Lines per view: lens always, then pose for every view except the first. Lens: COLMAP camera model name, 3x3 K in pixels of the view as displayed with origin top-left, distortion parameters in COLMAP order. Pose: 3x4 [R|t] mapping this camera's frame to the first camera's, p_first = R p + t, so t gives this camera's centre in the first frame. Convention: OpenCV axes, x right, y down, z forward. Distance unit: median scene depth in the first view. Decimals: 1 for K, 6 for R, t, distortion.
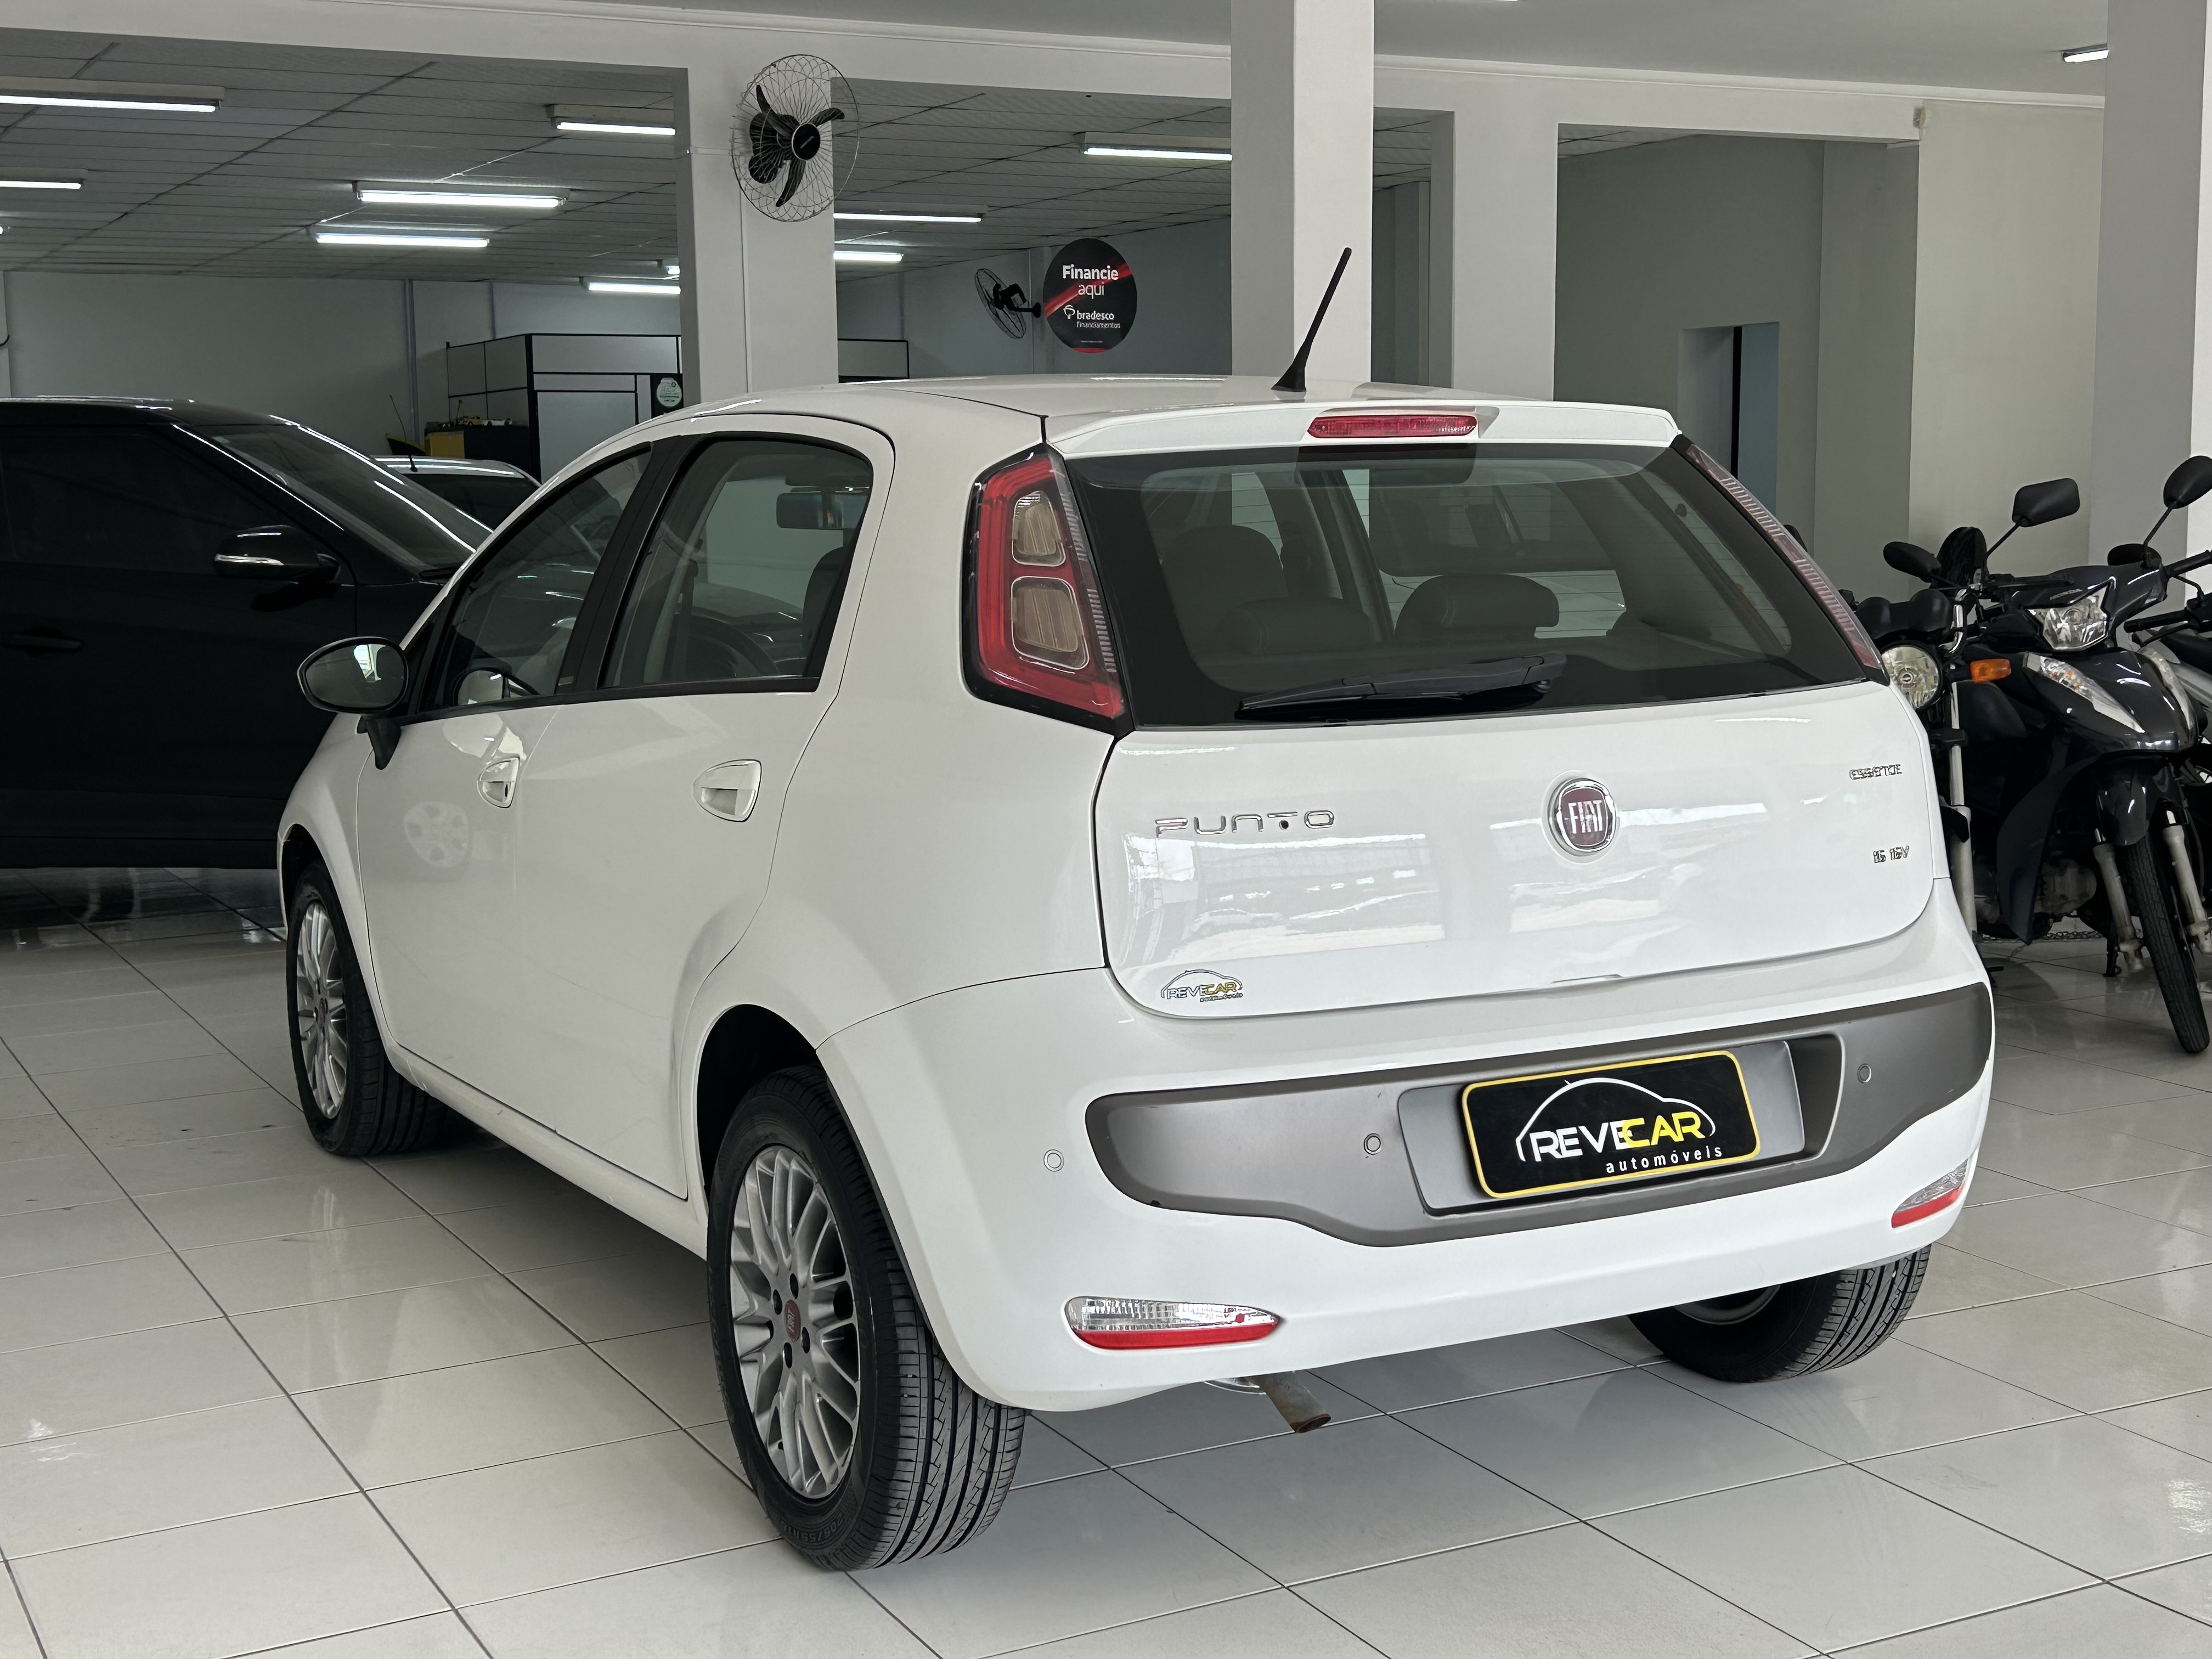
lens RADIAL K [[2841.2, 0, 1094.5], [0, 2841.2, 813.8], [0, 0, 1]] dist [0.093062, 0.000000]
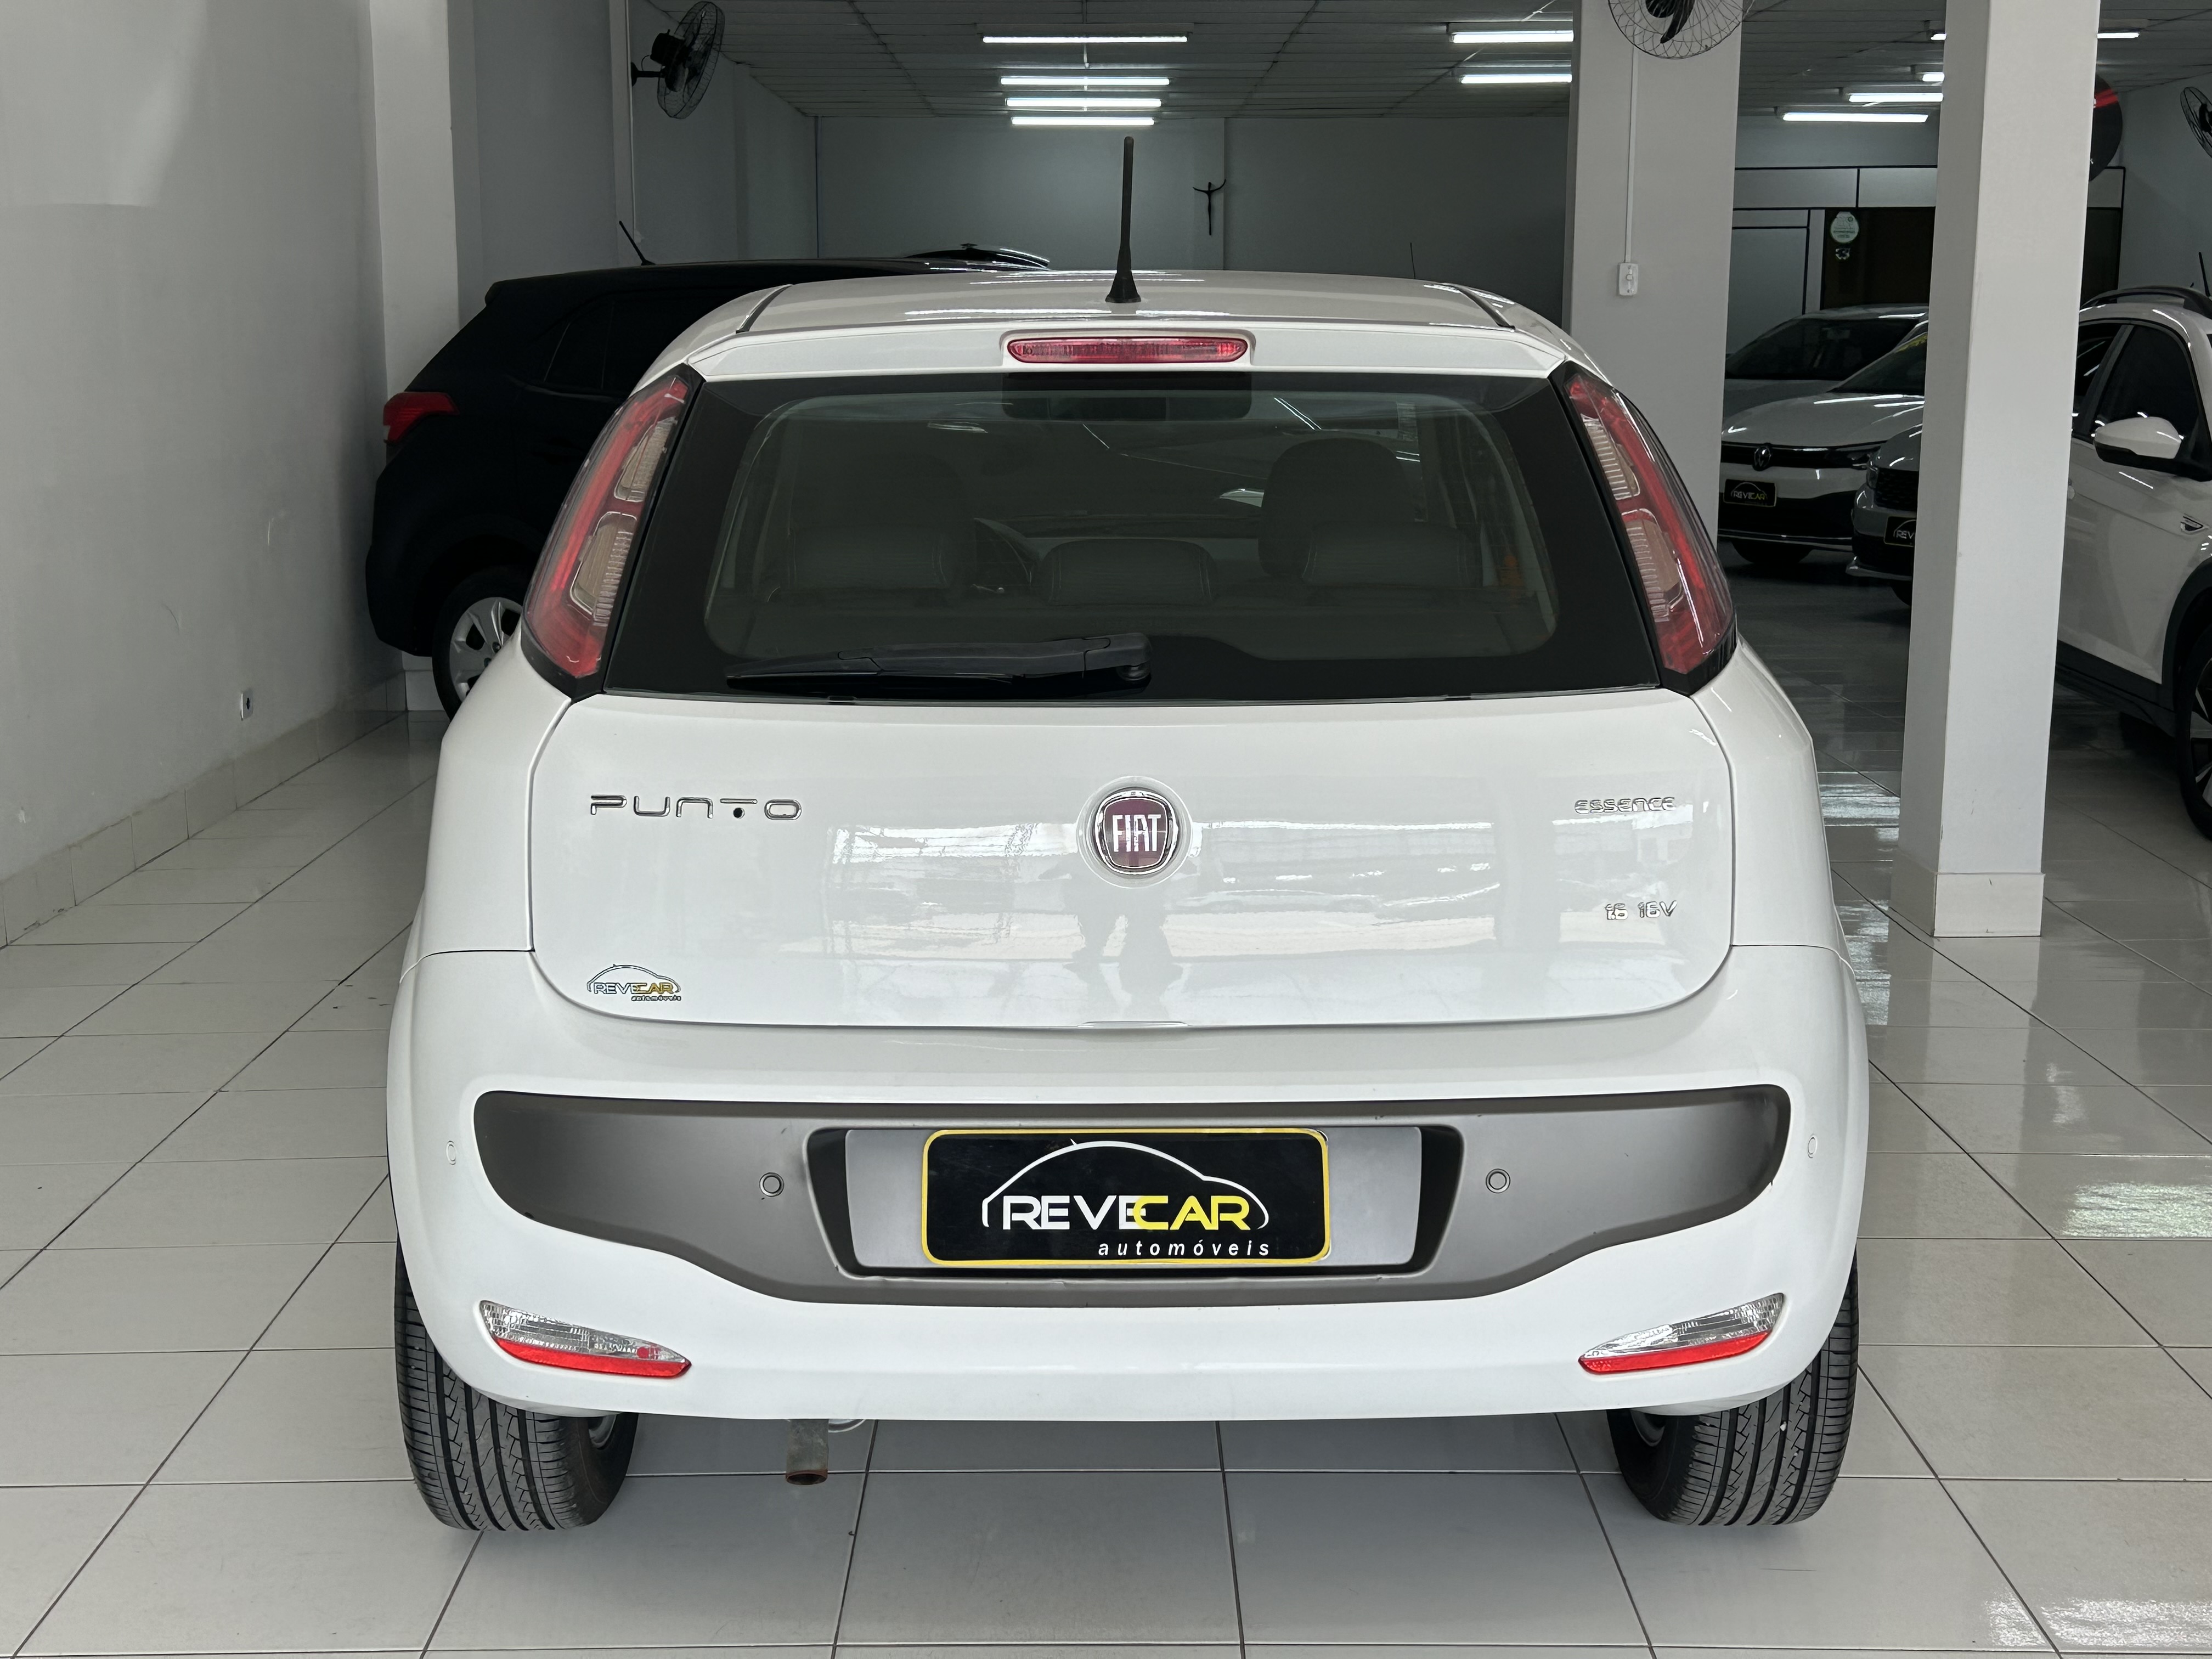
lens RADIAL K [[2841.2, 0, 1063.0], [0, 2841.2, 808.4], [0, 0, 1]] dist [0.093062, 0.000000]
pose [[0.889434, 0.092045, -0.447699, 0.531378], [-0.066660, 0.995162, 0.072169, -0.065535], [0.452176, -0.034346, 0.891267, 0.245115]]
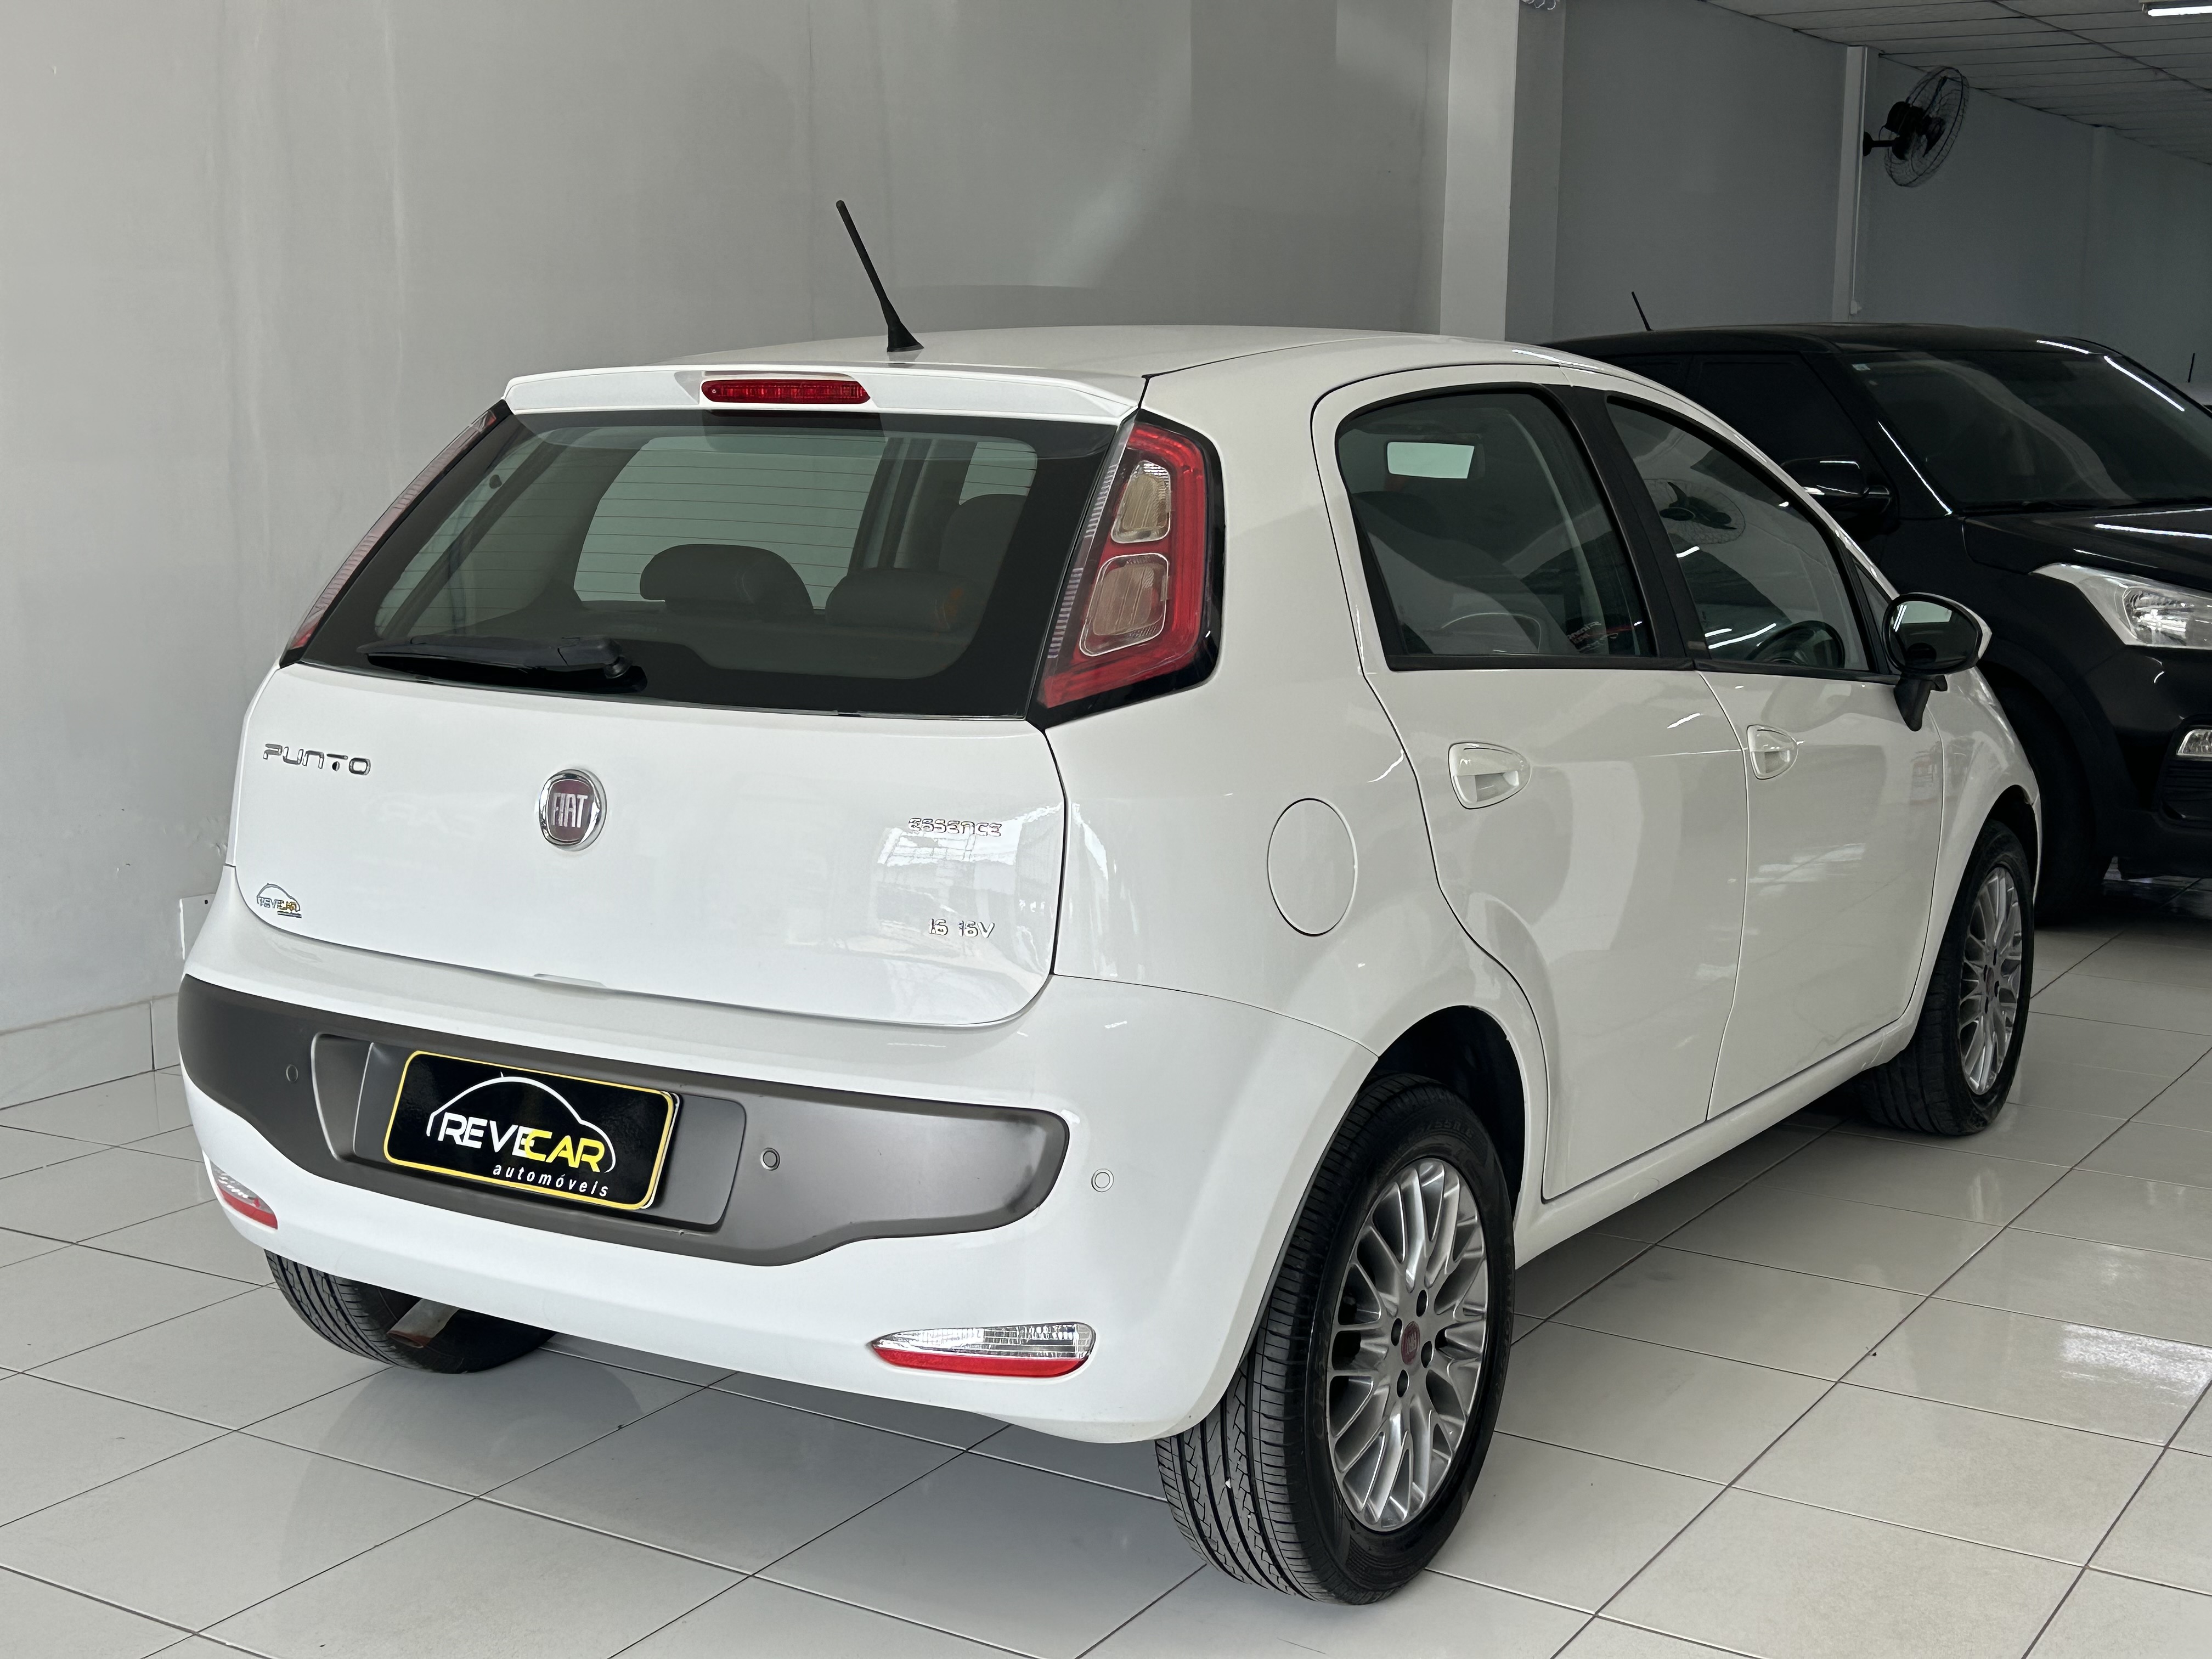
lens RADIAL K [[2841.2, 0, 1114.2], [0, 2841.2, 838.0], [0, 0, 1]] dist [0.093062, 0.000000]
pose [[0.509222, 0.152988, -0.846928, 1.079049], [-0.118855, 0.987145, 0.106854, -0.113755], [0.852389, 0.046249, 0.520860, 0.664085]]
